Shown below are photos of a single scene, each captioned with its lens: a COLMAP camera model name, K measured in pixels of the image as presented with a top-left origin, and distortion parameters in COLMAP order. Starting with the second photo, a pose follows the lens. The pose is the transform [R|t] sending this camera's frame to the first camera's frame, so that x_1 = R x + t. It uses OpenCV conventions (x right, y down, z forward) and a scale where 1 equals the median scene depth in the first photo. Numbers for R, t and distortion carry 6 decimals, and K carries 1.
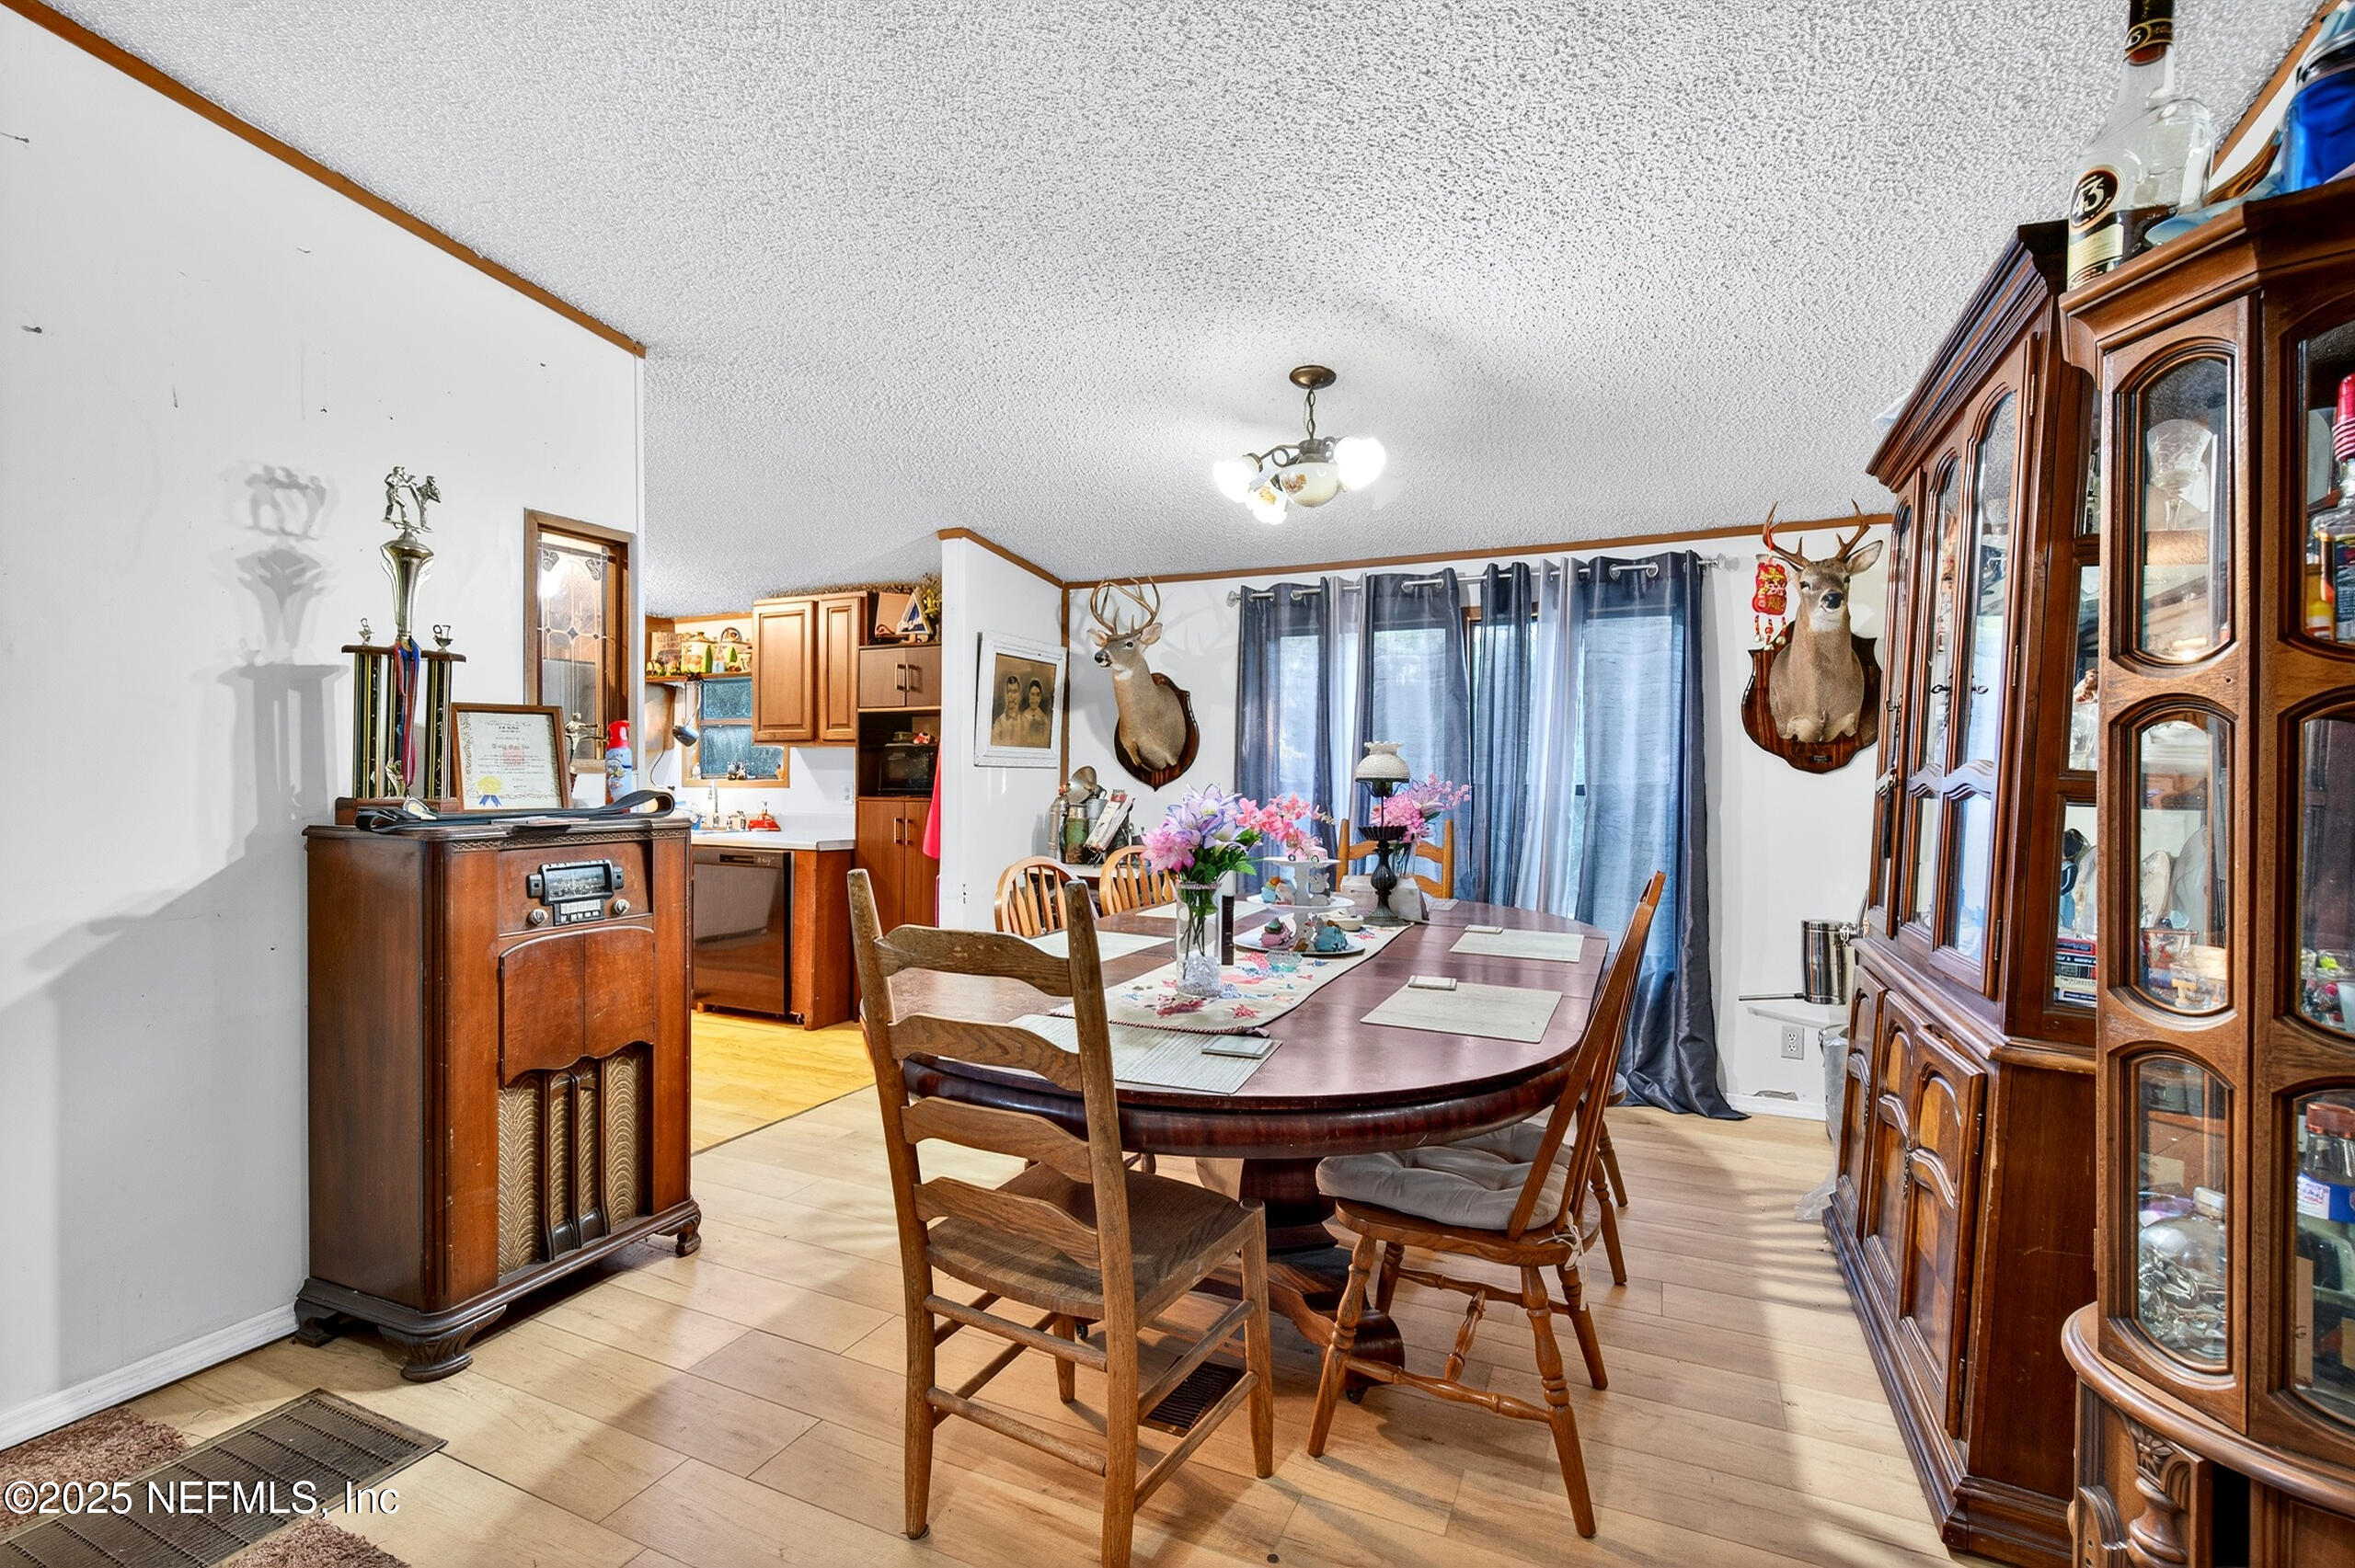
lens RADIAL K [[1068.3, 0, 1178.3], [0, 1068.3, 786.2], [0, 0, 1]] dist [0.001540, -0.000344]
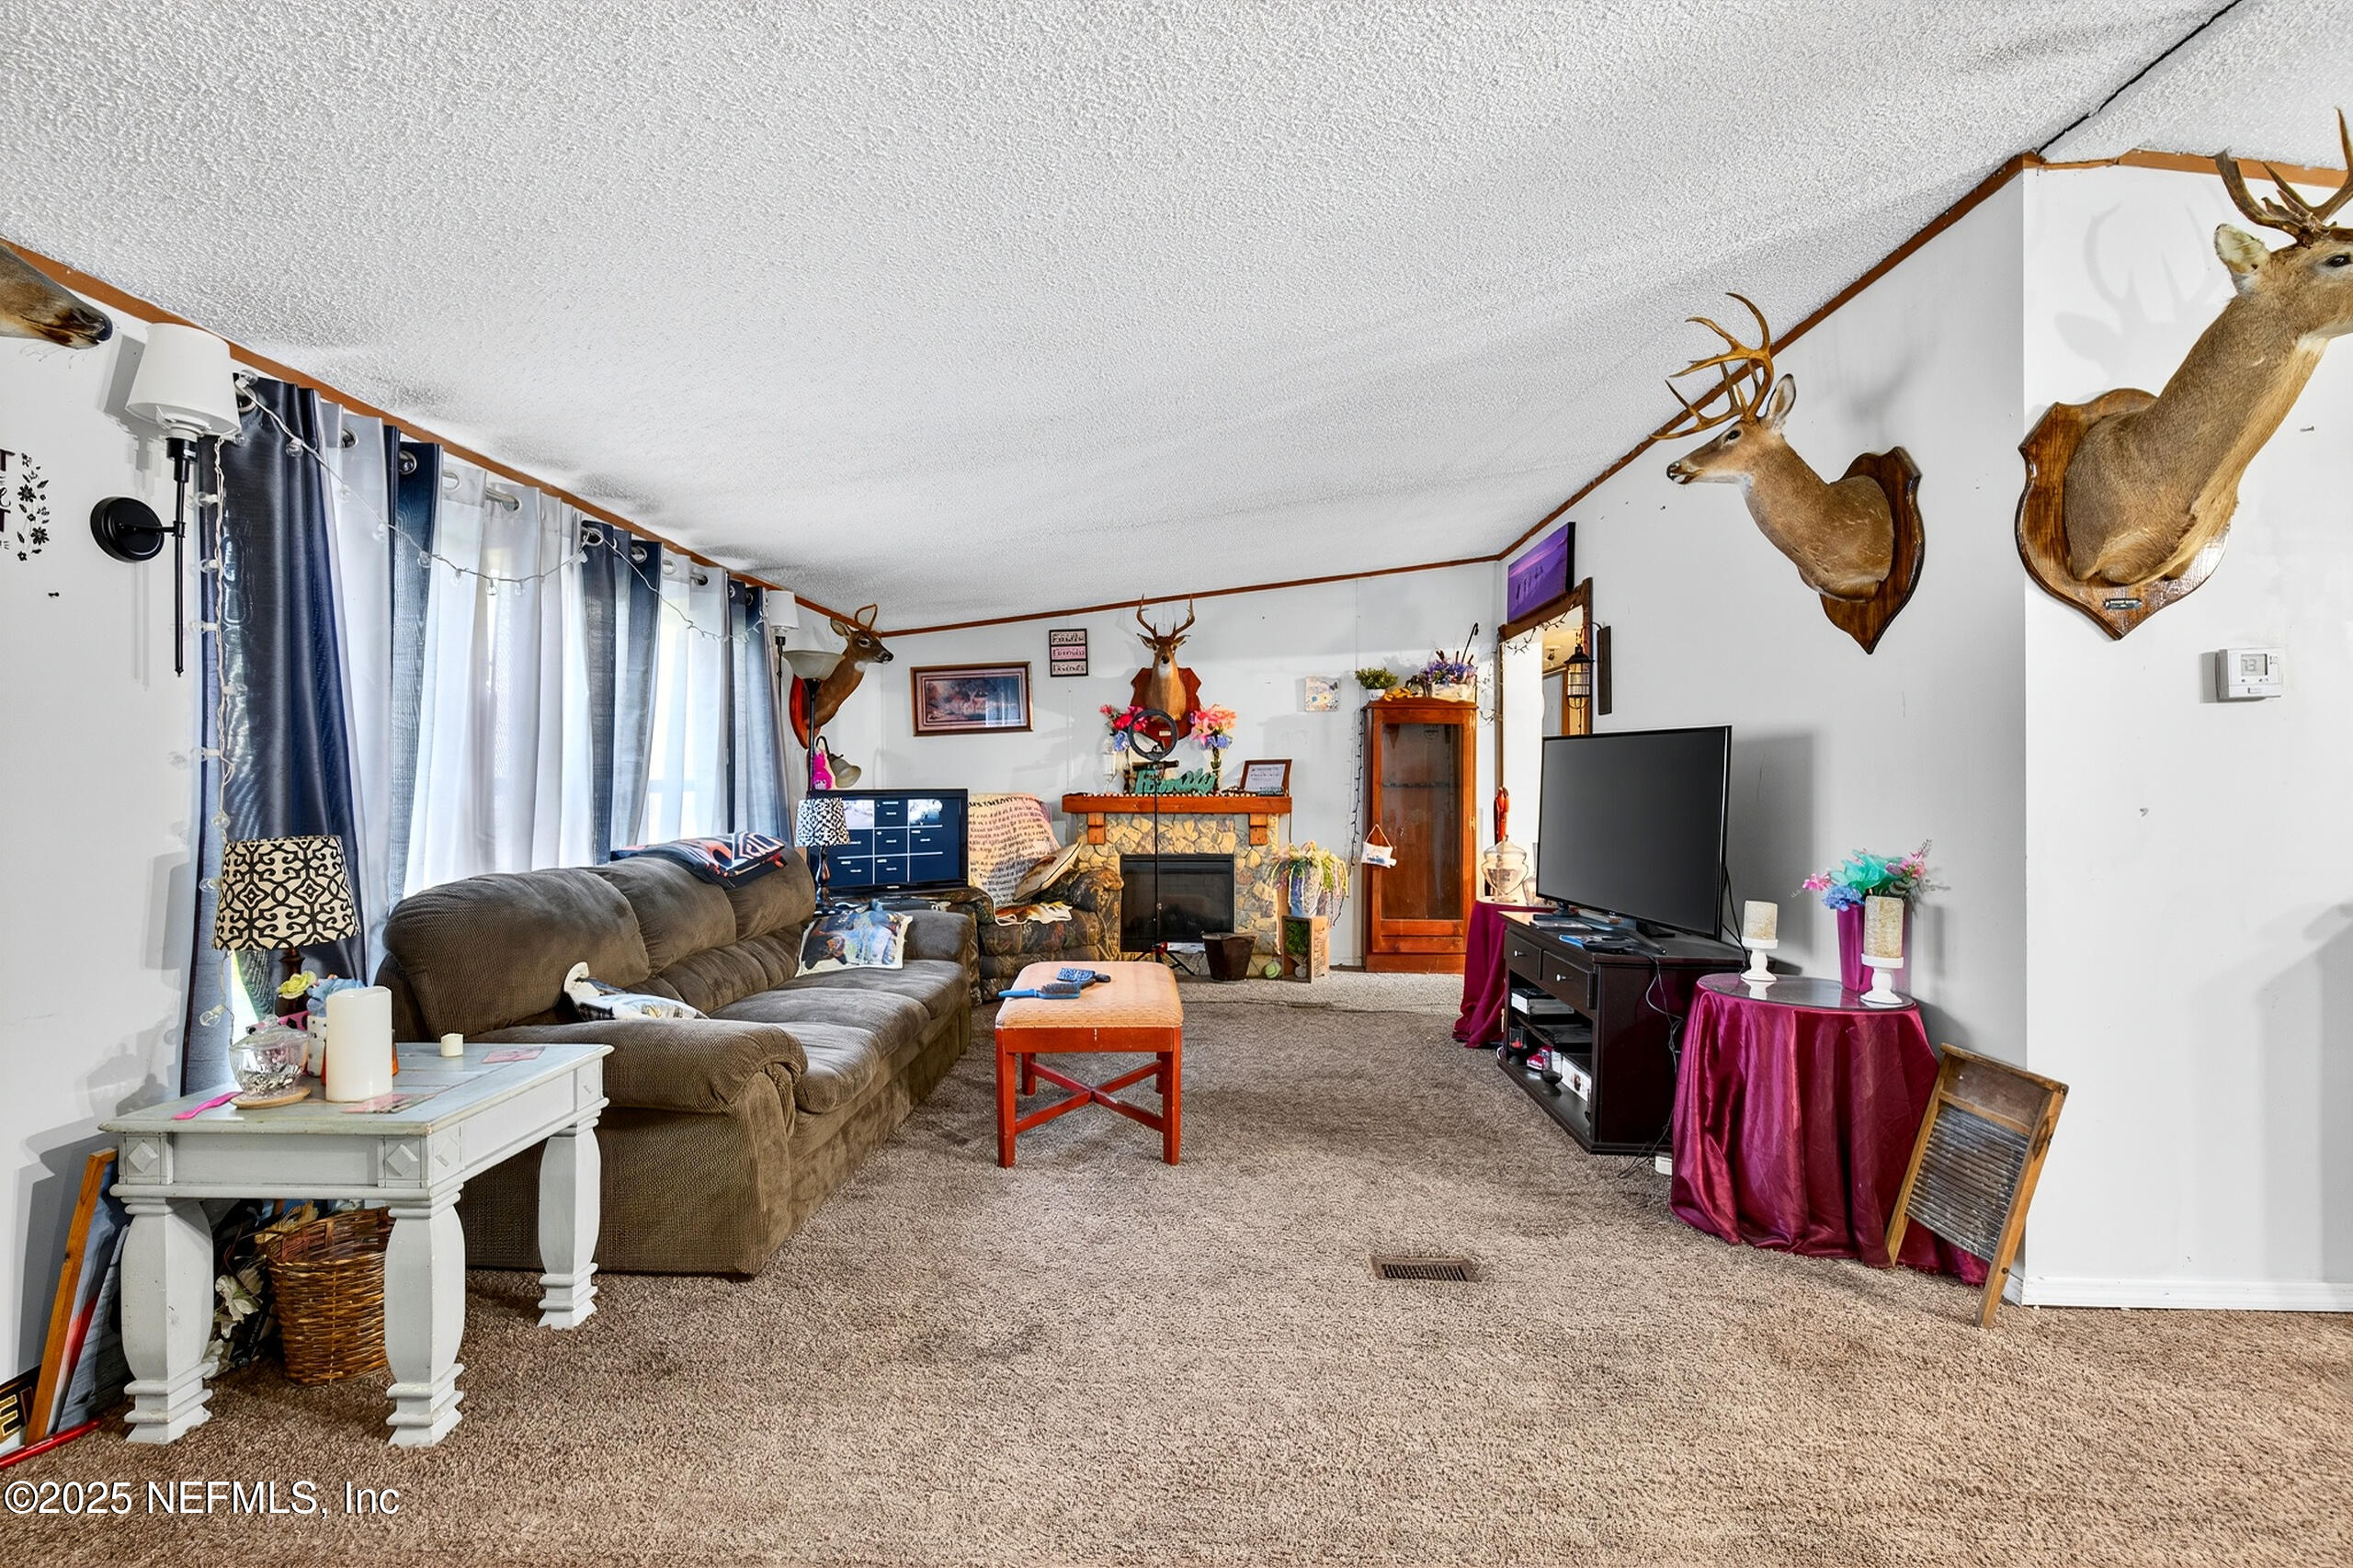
lens RADIAL K [[1067.6, 0, 1172.2], [0, 1067.6, 787.2], [0, 0, 1]] dist [0.001540, -0.000344]
pose [[0.388311, 0.004452, -0.921518, -0.214265], [-0.005794, 0.999980, 0.002390, -0.001889], [0.921510, 0.004411, 0.388329, -0.369689]]
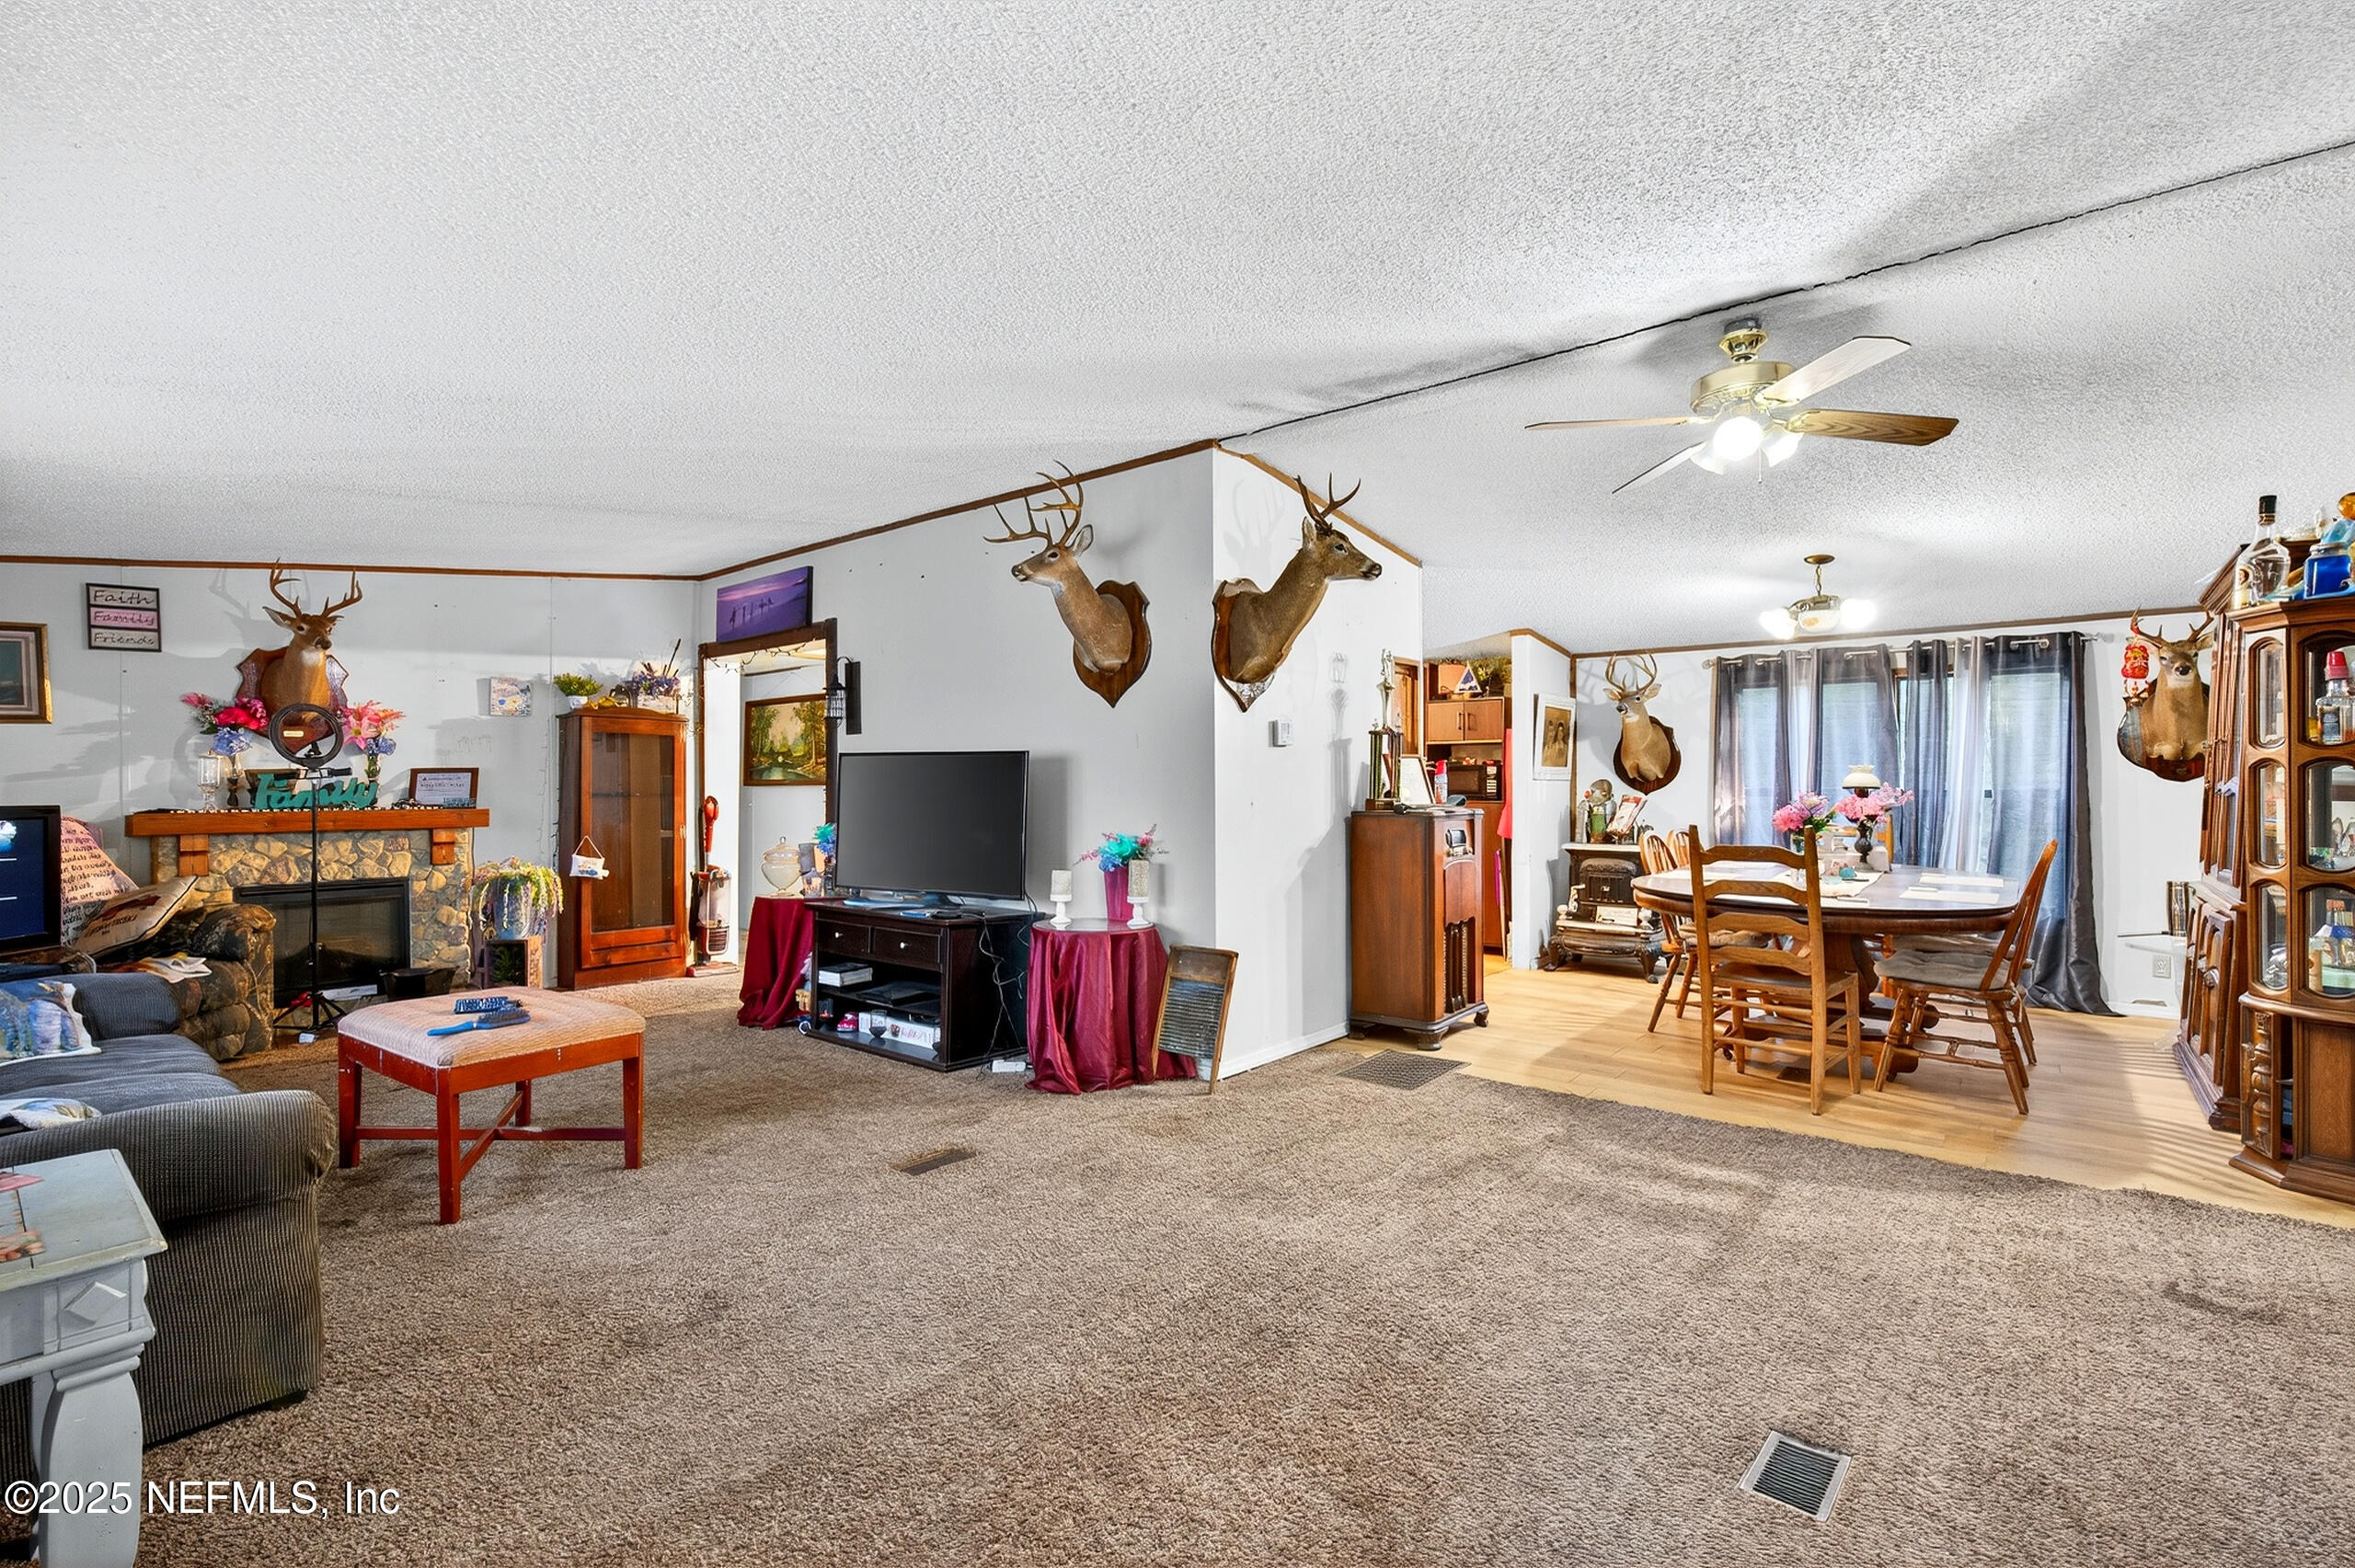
lens RADIAL K [[1068.3, 0, 1178.9], [0, 1068.3, 786.1], [0, 0, 1]] dist [0.001540, -0.000344]
pose [[0.967369, -0.006575, -0.253285, -0.333111], [0.004672, 0.999956, -0.008112, 0.000173], [0.253327, 0.006664, 0.967358, -0.714909]]
